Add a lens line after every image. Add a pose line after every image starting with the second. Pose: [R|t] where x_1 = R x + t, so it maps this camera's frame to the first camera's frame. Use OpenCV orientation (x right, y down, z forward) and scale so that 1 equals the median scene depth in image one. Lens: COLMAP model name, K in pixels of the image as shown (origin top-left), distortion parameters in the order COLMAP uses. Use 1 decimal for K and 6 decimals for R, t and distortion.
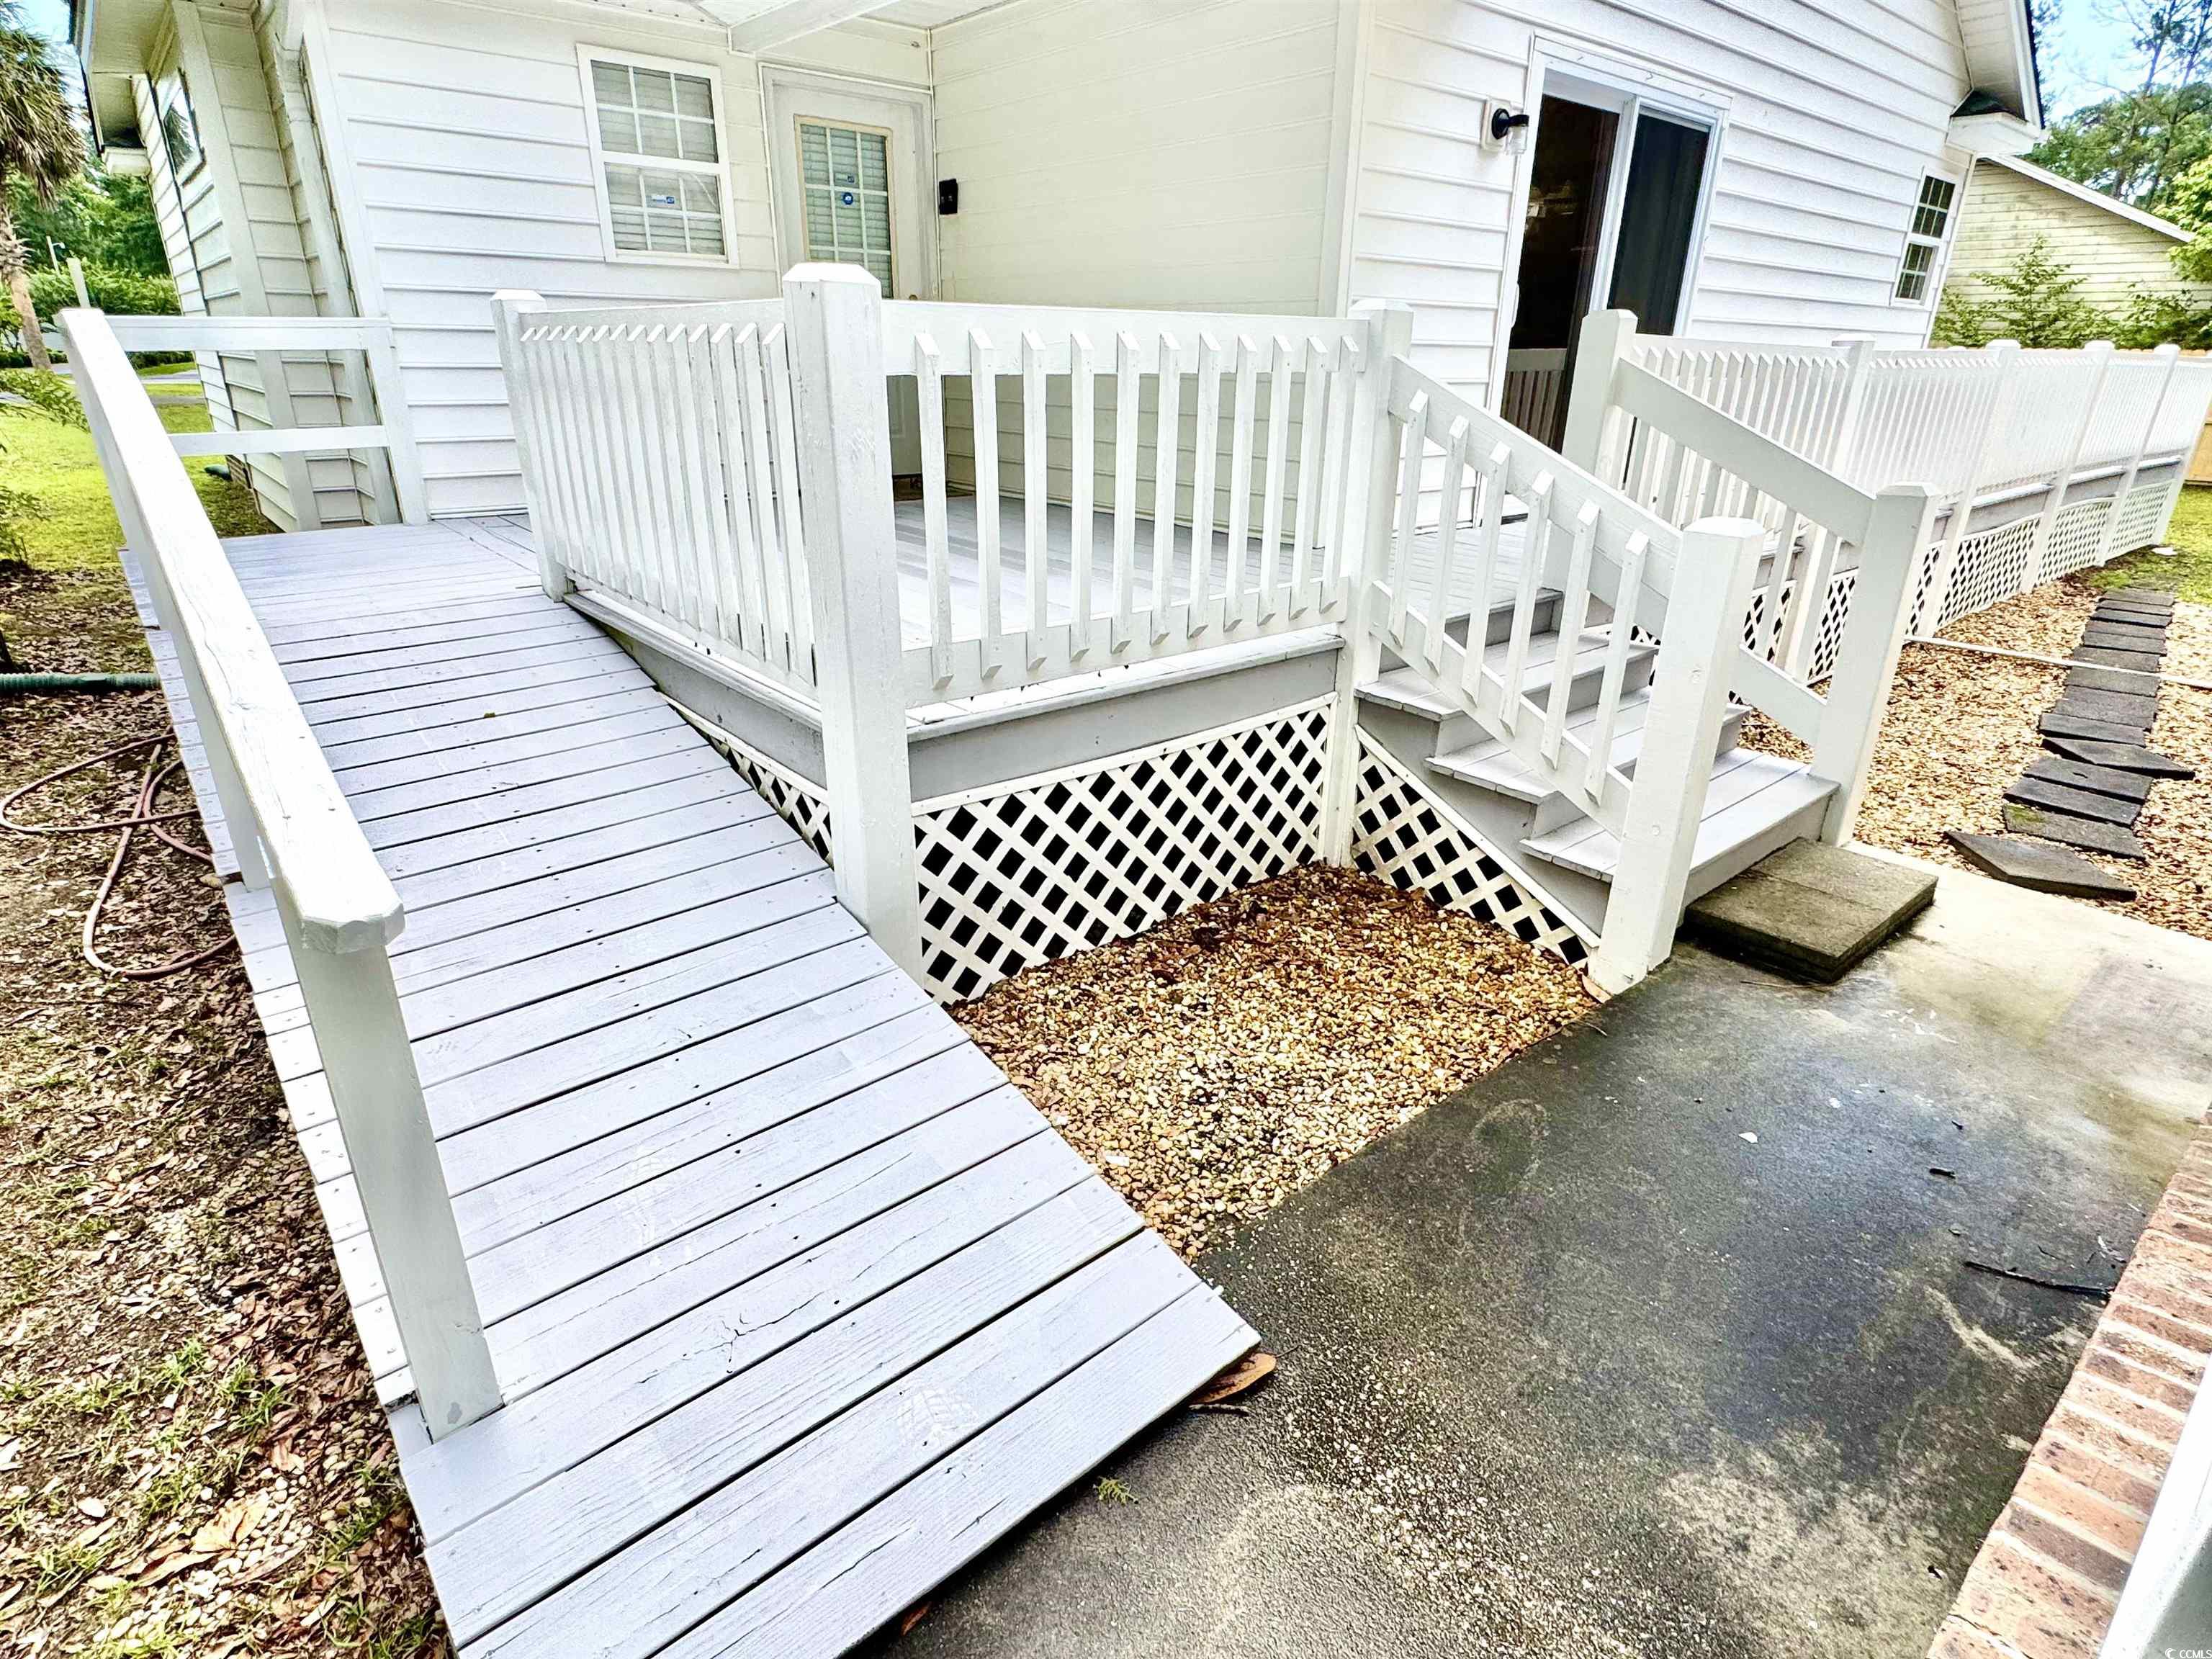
lens RADIAL K [[1148.7, 0, 1111.5], [0, 1148.7, 819.7], [0, 0, 1]] dist [0.004651, 0.000909]
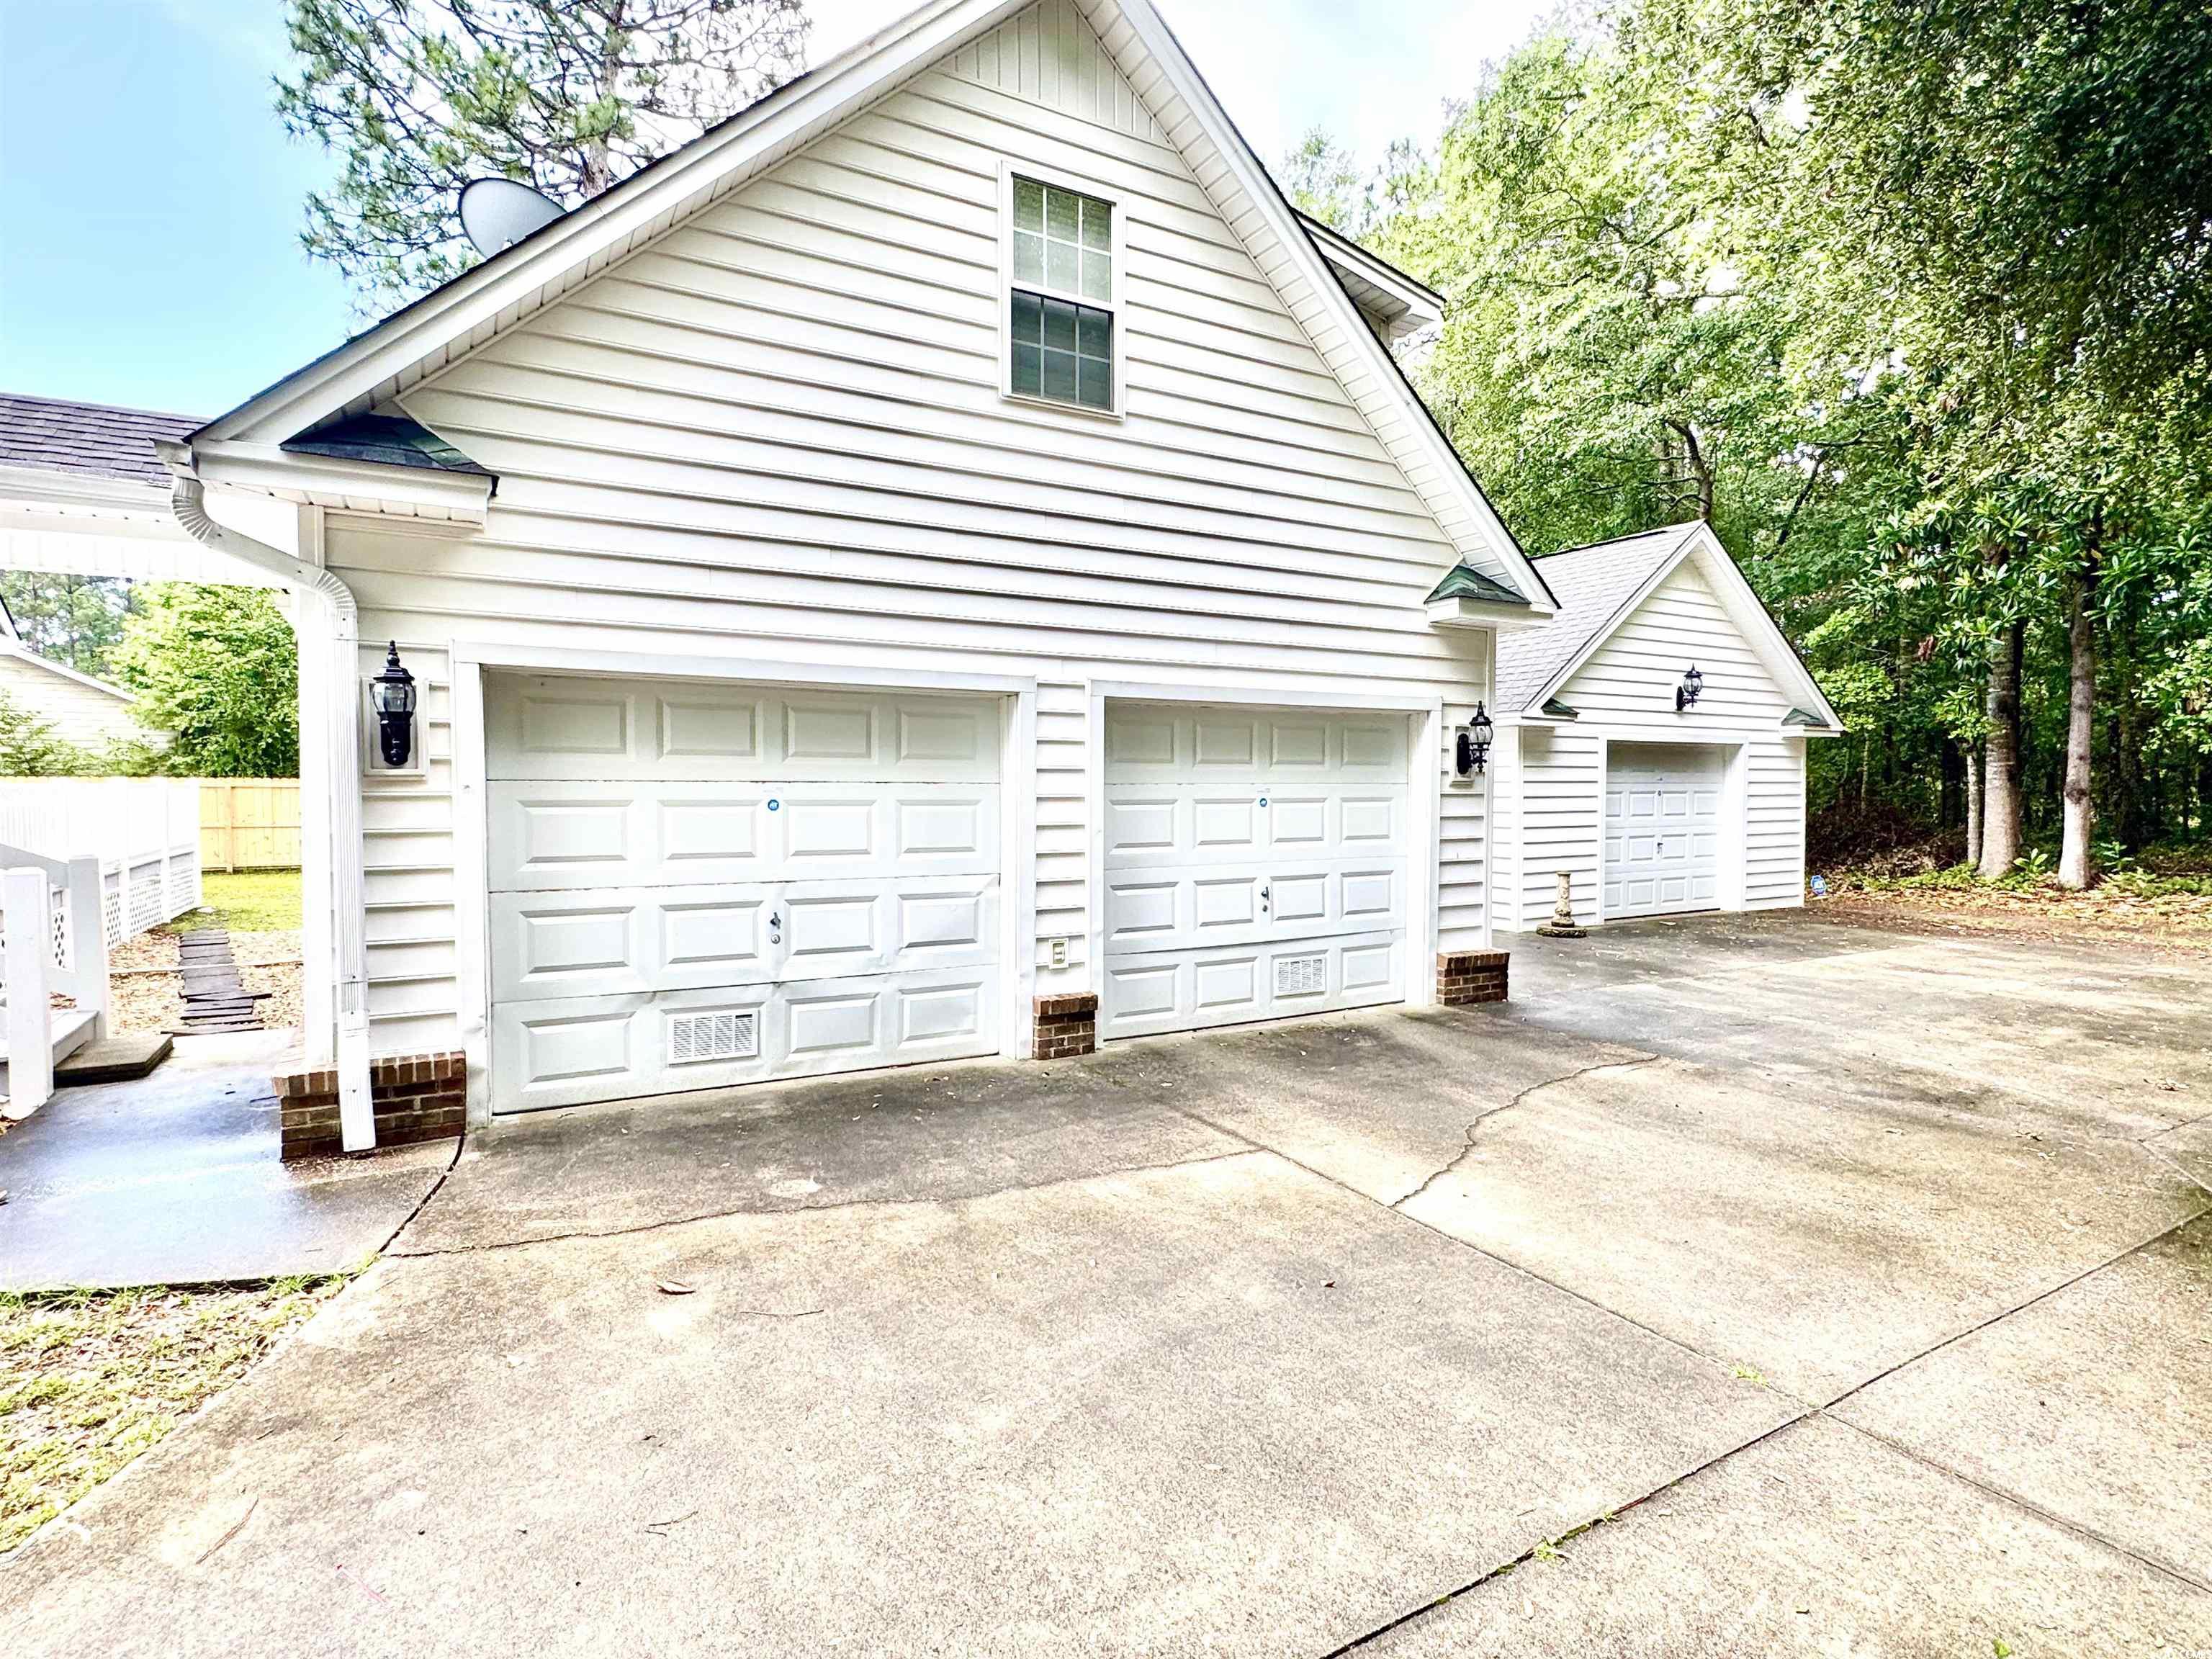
lens RADIAL K [[1148.7, 0, 1103.6], [0, 1148.7, 823.3], [0, 0, 1]] dist [0.004651, 0.000909]
pose [[0.167091, -0.051003, 0.984621, -0.184943], [0.378428, 0.925487, -0.016279, 0.068863], [-0.910424, 0.375329, 0.173942, -0.183978]]
